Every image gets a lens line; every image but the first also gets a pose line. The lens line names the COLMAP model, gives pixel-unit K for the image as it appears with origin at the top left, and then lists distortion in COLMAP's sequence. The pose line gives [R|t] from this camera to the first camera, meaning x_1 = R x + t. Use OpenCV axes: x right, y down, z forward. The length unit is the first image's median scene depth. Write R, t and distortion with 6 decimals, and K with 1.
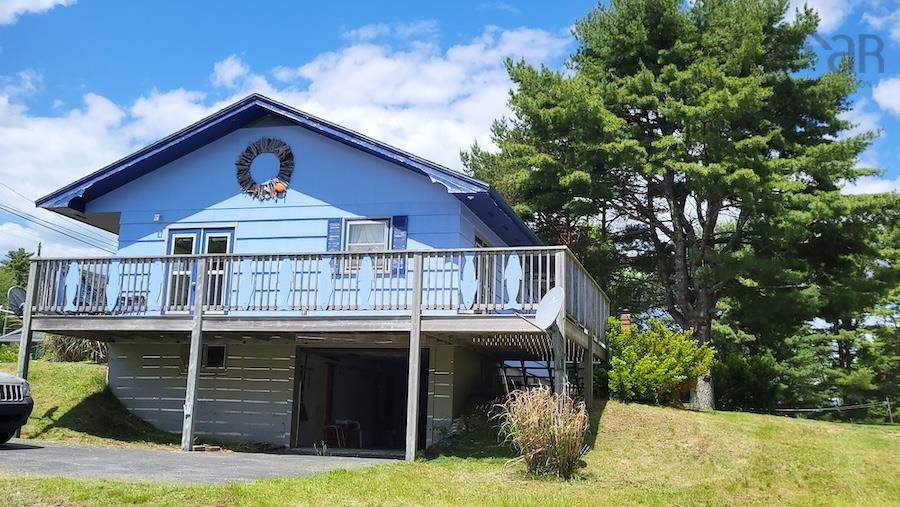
lens RADIAL K [[991.9, 0, 451.7], [0, 991.9, 240.8], [0, 0, 1]] dist [-0.003199, 0.389953]
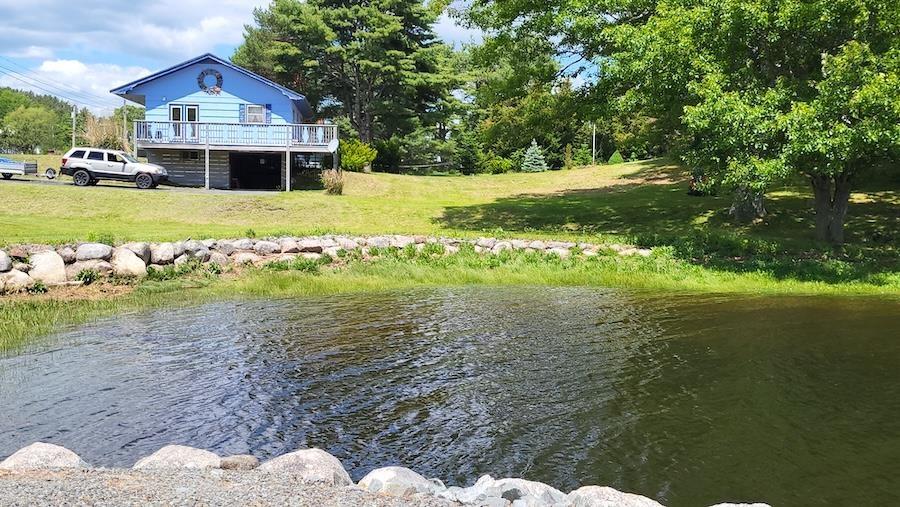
lens RADIAL K [[991.9, 0, 451.7], [0, 991.9, 240.8], [0, 0, 1]] dist [-0.003199, 0.389953]
pose [[0.935691, -0.032387, 0.351332, -0.506210], [-0.055679, 0.969746, 0.237683, -0.309853], [-0.348401, -0.241960, 0.905579, -1.583194]]
